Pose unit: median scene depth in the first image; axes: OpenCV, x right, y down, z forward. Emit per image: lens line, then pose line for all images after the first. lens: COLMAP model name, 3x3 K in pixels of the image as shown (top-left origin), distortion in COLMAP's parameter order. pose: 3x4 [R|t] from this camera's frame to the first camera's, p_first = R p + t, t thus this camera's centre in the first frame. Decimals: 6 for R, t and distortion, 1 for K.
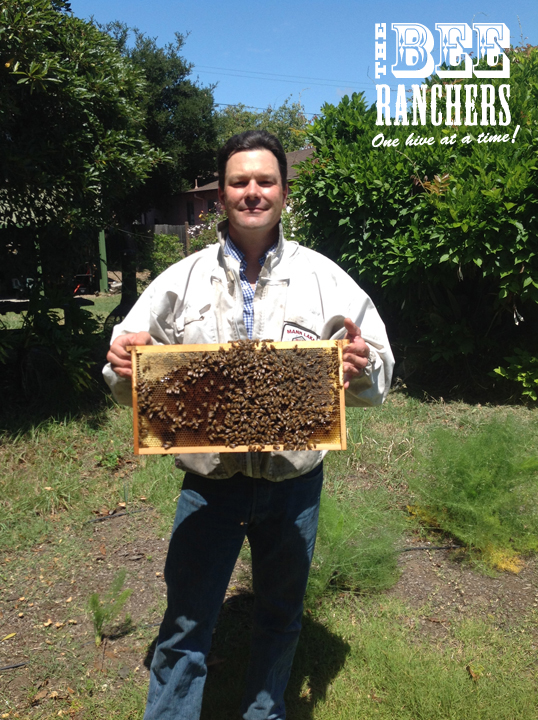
lens RADIAL K [[735.3, 0, 269.0], [0, 735.3, 360.0], [0, 0, 1]] dist [0.010065, 0.025440]
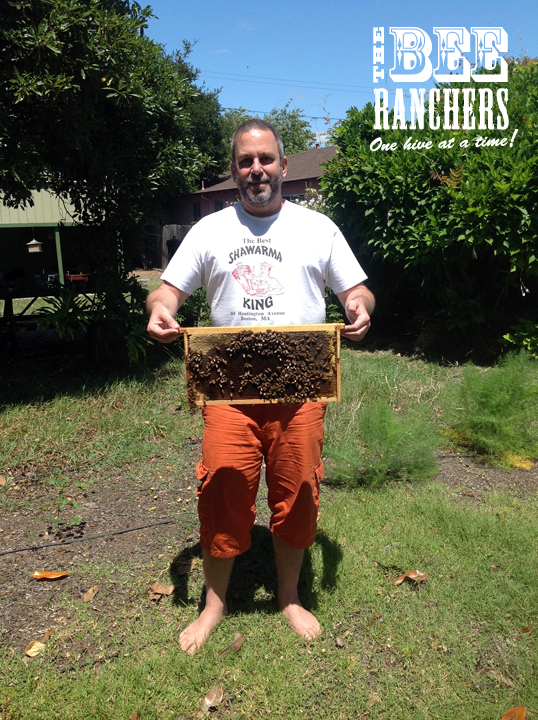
lens RADIAL K [[731.1, 0, 269.0], [0, 731.1, 360.0], [0, 0, 1]] dist [0.004923, -0.005319]
pose [[0.999985, -0.004800, 0.002797, -0.060718], [0.004806, 0.999986, -0.002300, 0.045981], [-0.002786, 0.002314, 0.999993, -0.142481]]
